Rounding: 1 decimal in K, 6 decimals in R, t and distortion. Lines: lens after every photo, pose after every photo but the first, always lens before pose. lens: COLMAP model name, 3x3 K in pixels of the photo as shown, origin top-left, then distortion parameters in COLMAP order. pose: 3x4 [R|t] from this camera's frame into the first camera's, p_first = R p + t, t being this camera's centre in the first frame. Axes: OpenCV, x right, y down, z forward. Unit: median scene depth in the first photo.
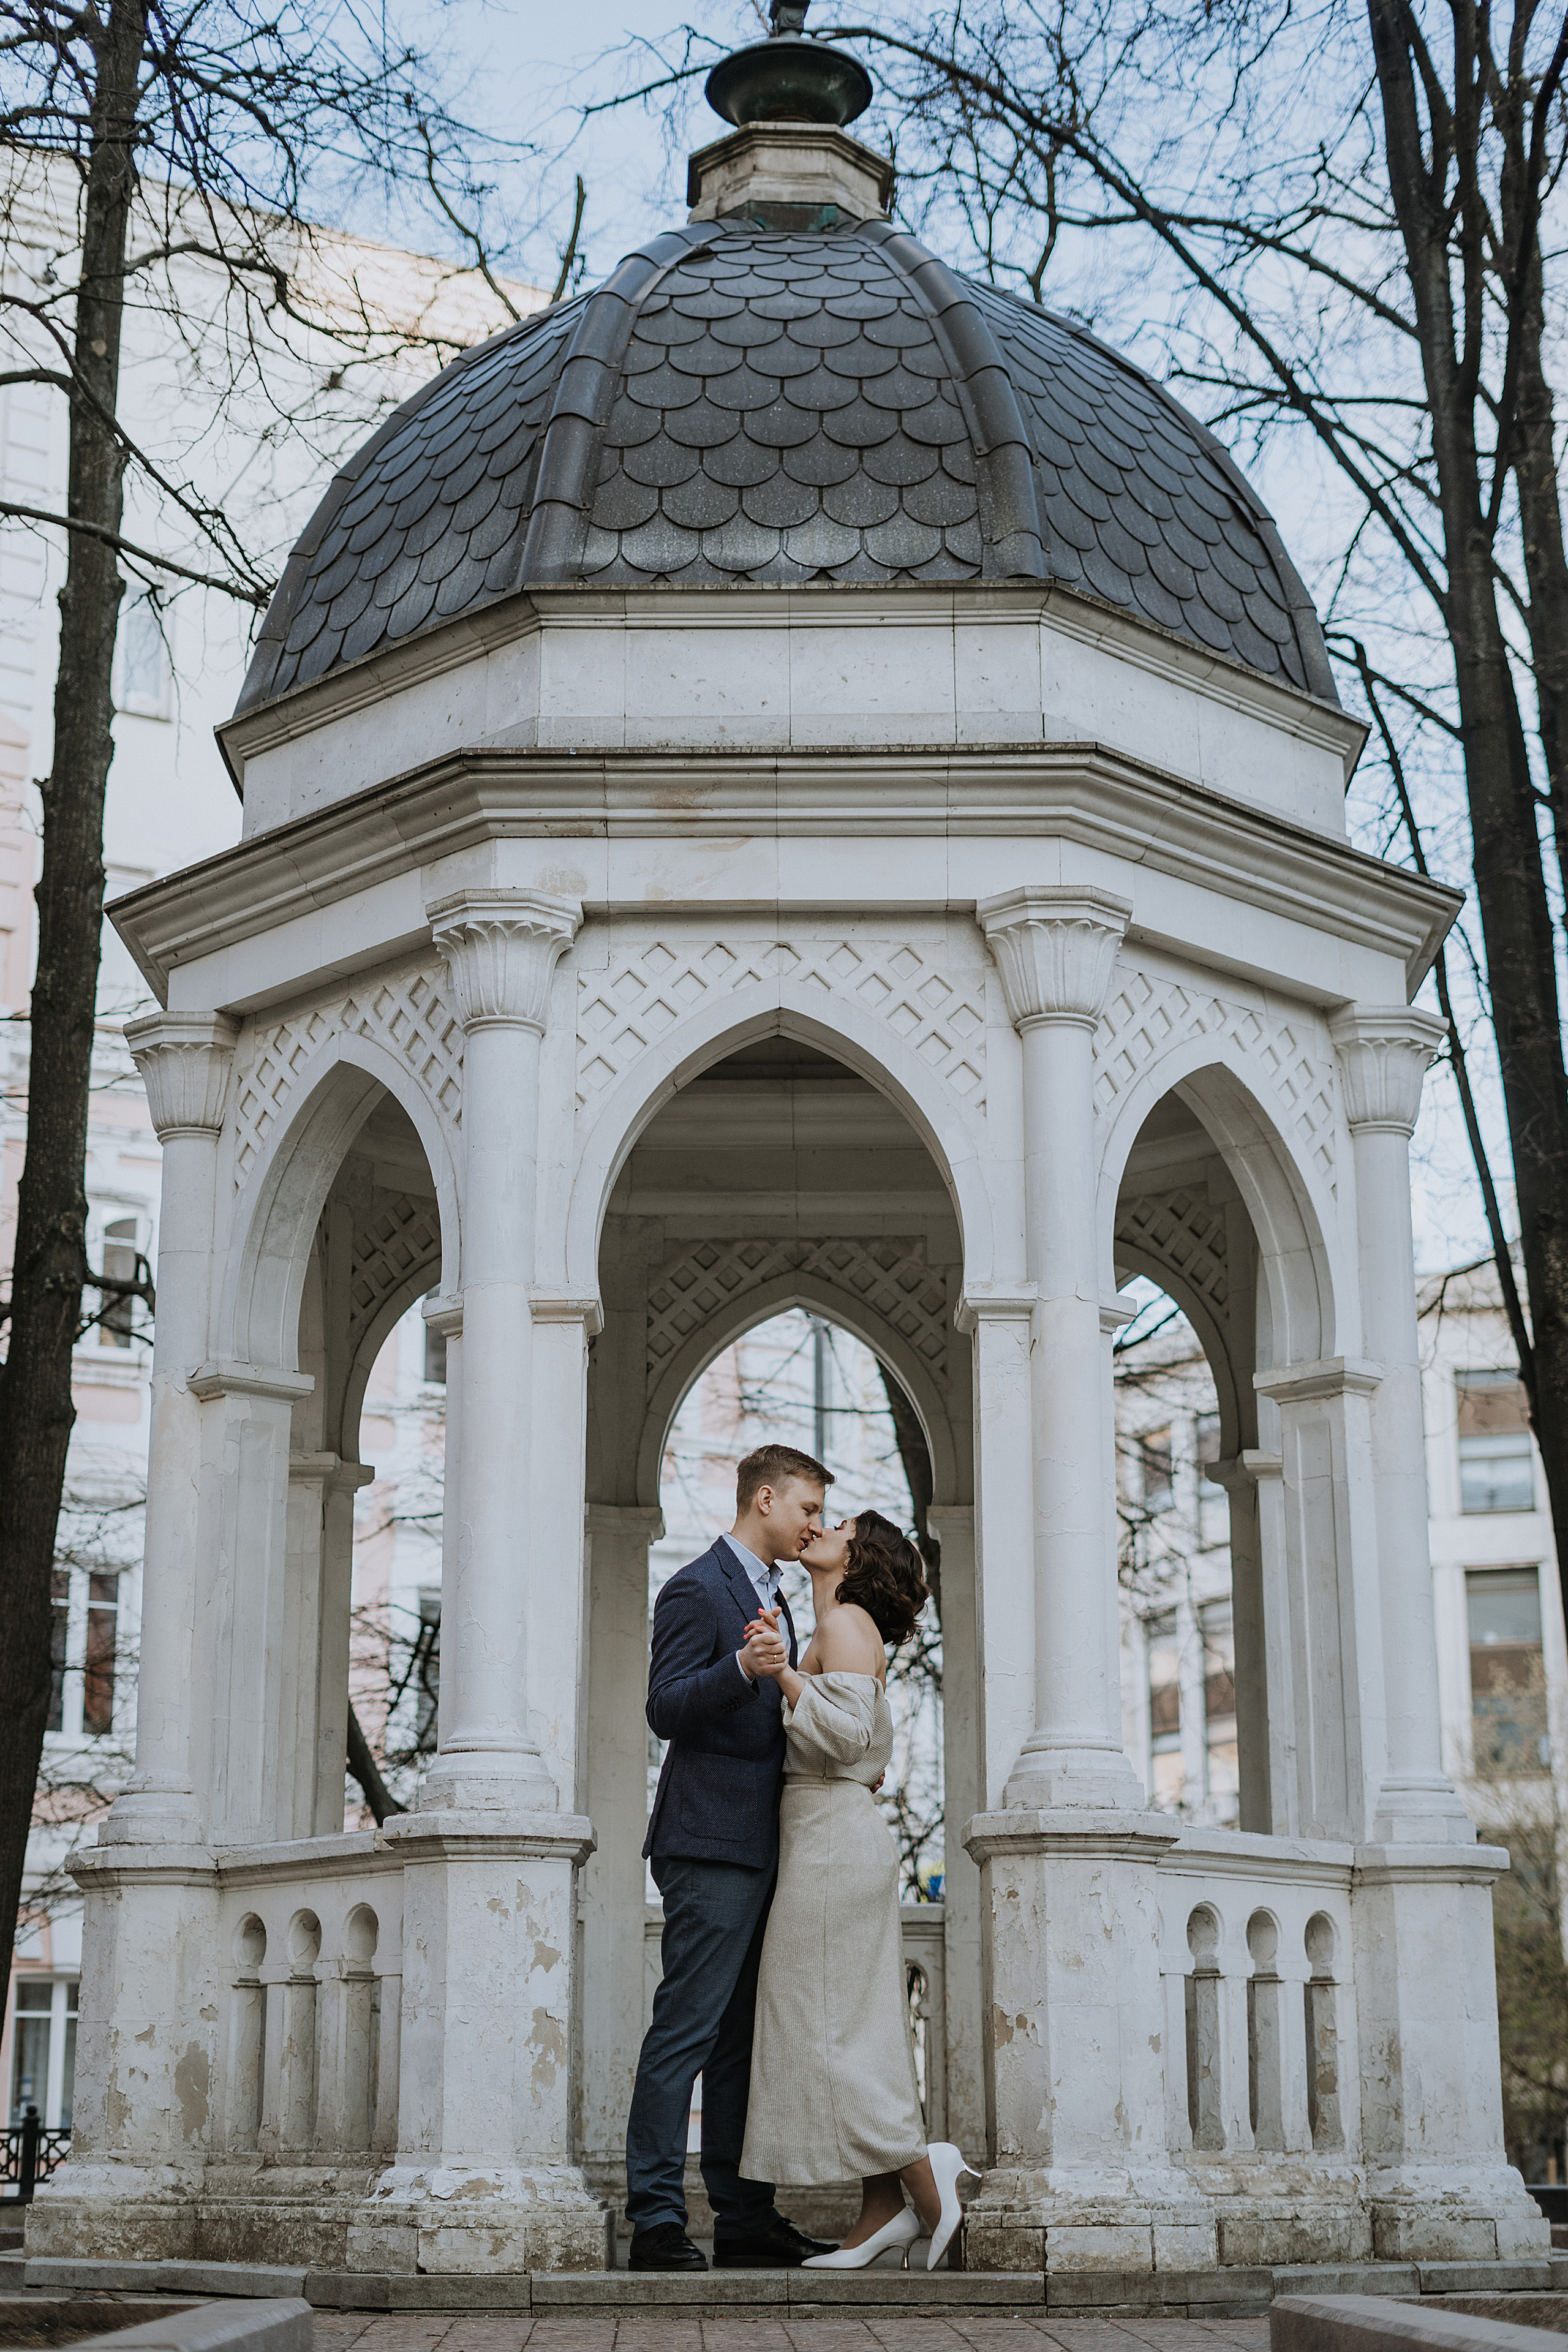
lens RADIAL K [[3520.6, 0, 784.0], [0, 3520.6, 1176.0], [0, 0, 1]] dist [-0.019187, 0.011547]
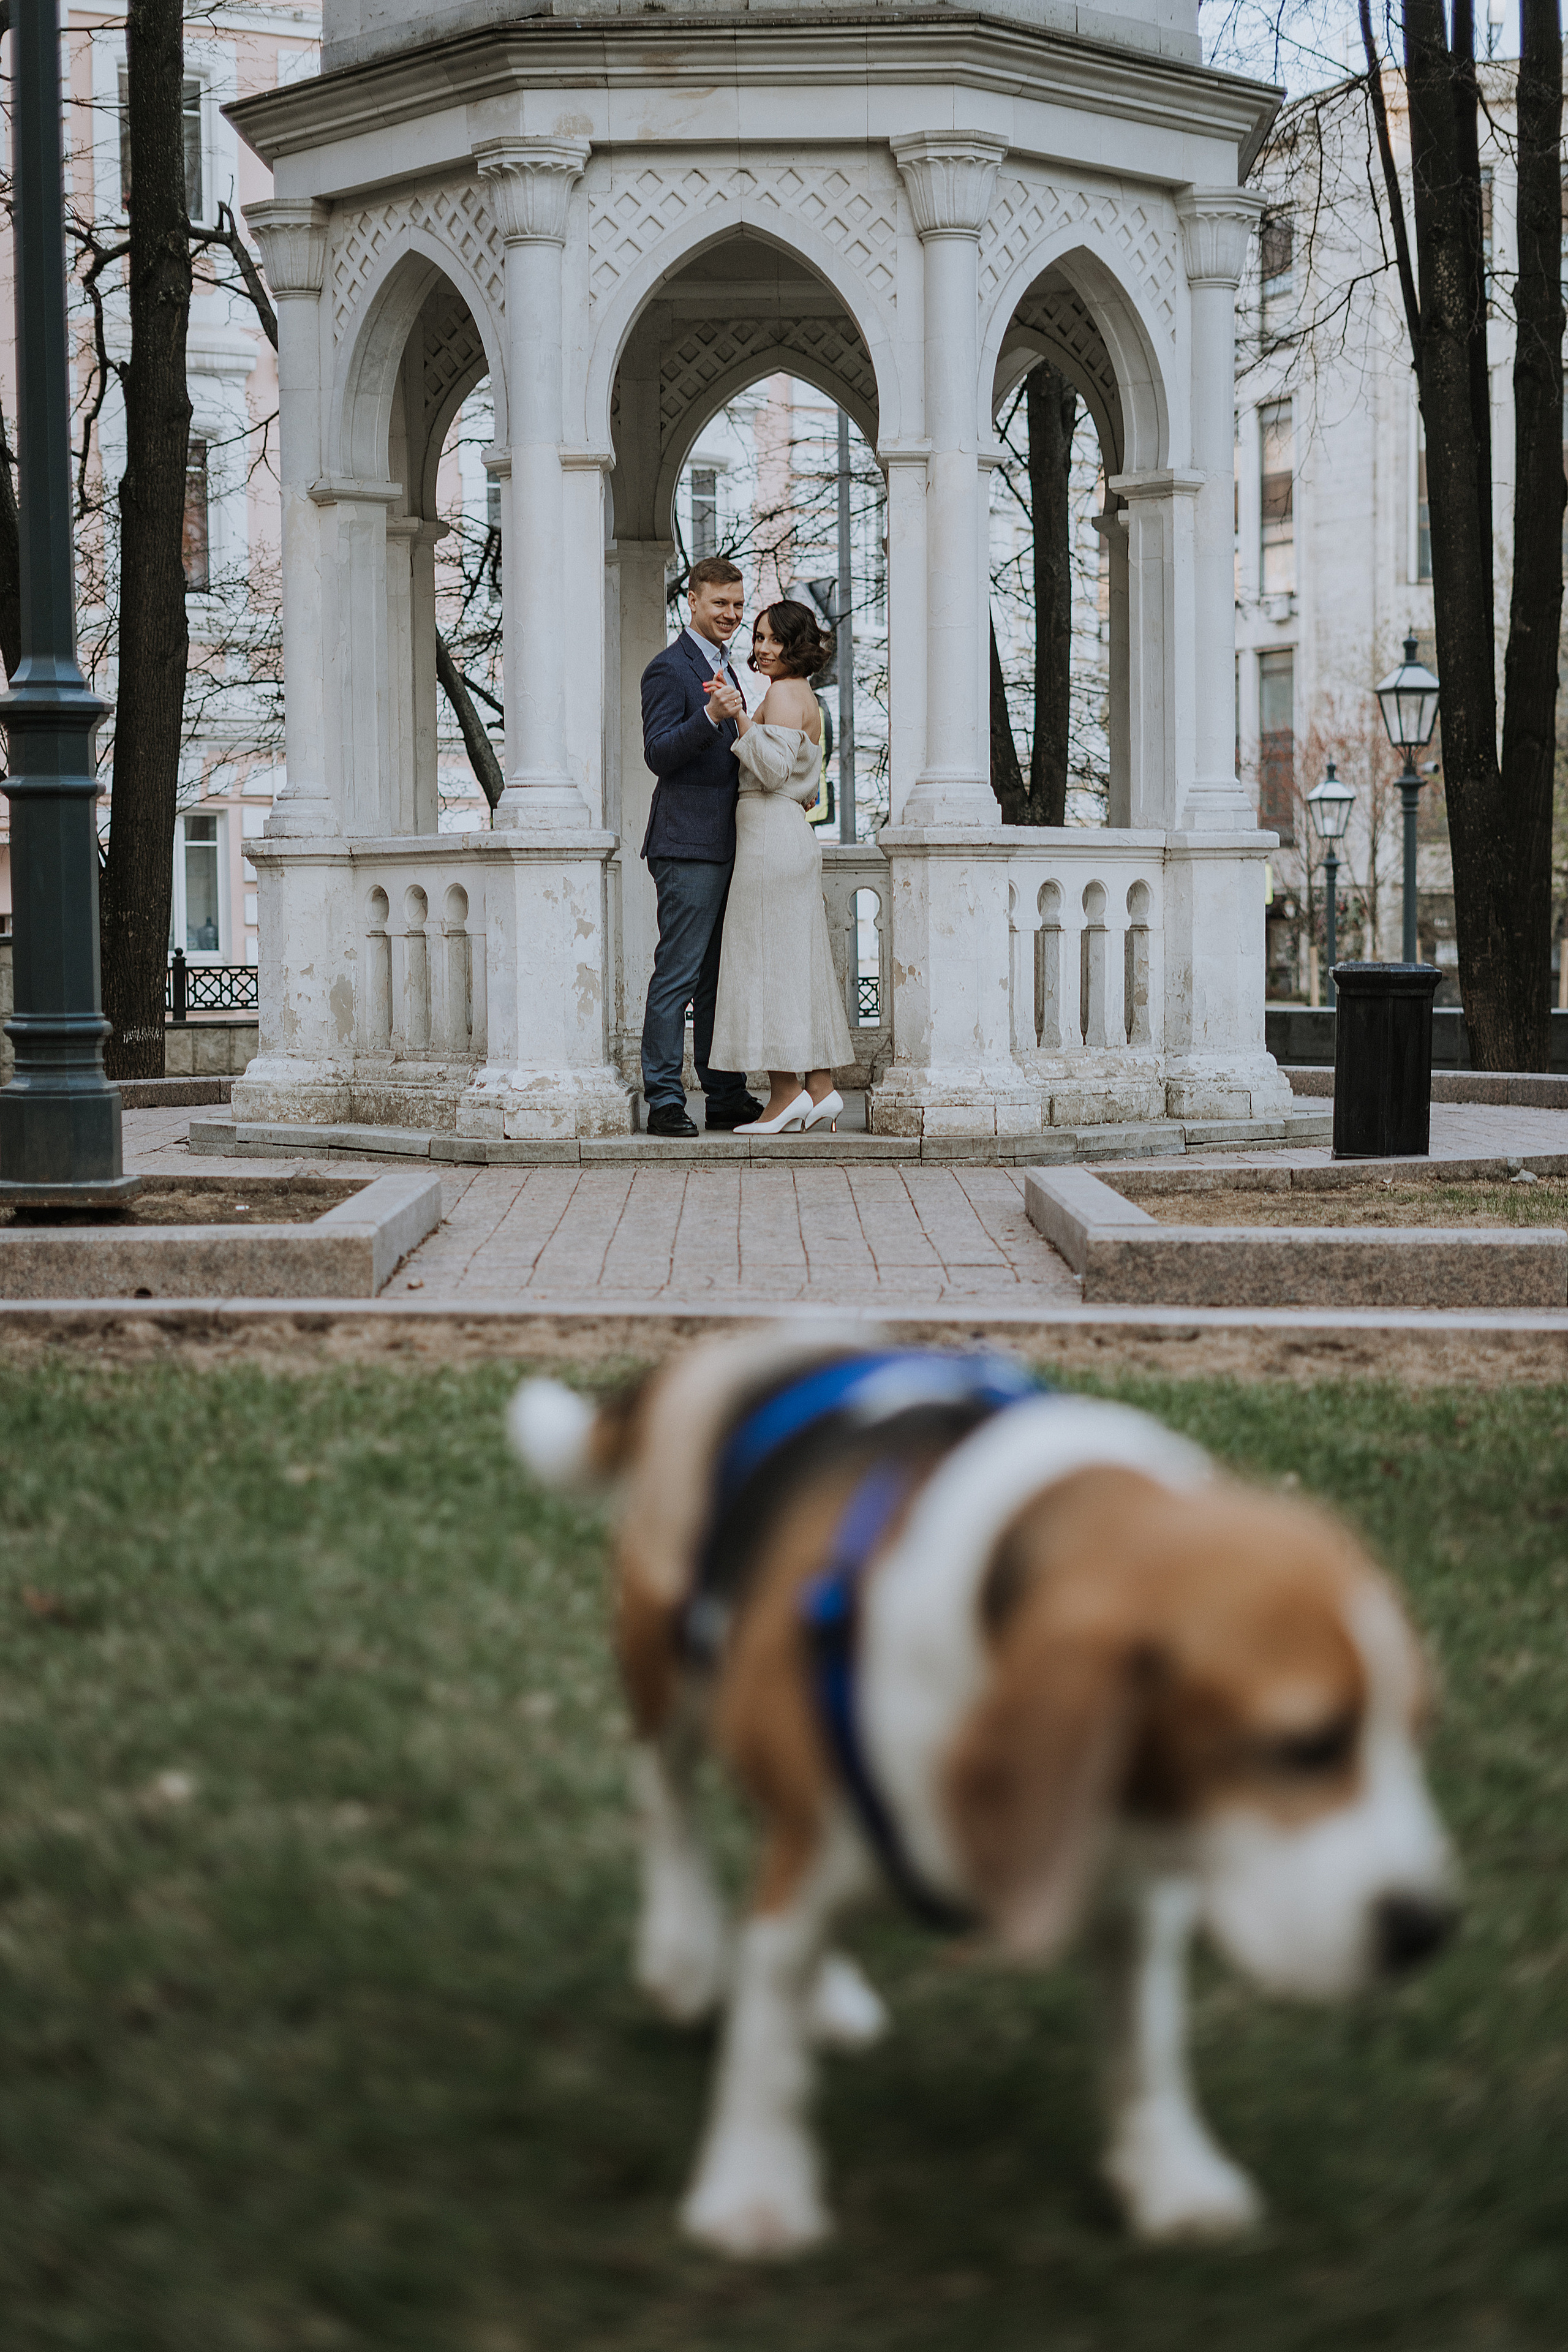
lens RADIAL K [[3520.6, 0, 784.0], [0, 3520.6, 1176.0], [0, 0, 1]] dist [-0.019187, 0.011547]
pose [[0.999739, -0.005579, -0.022166, 0.042030], [0.012709, 0.941699, 0.336216, -0.154070], [0.018998, -0.336410, 0.941524, -0.364572]]
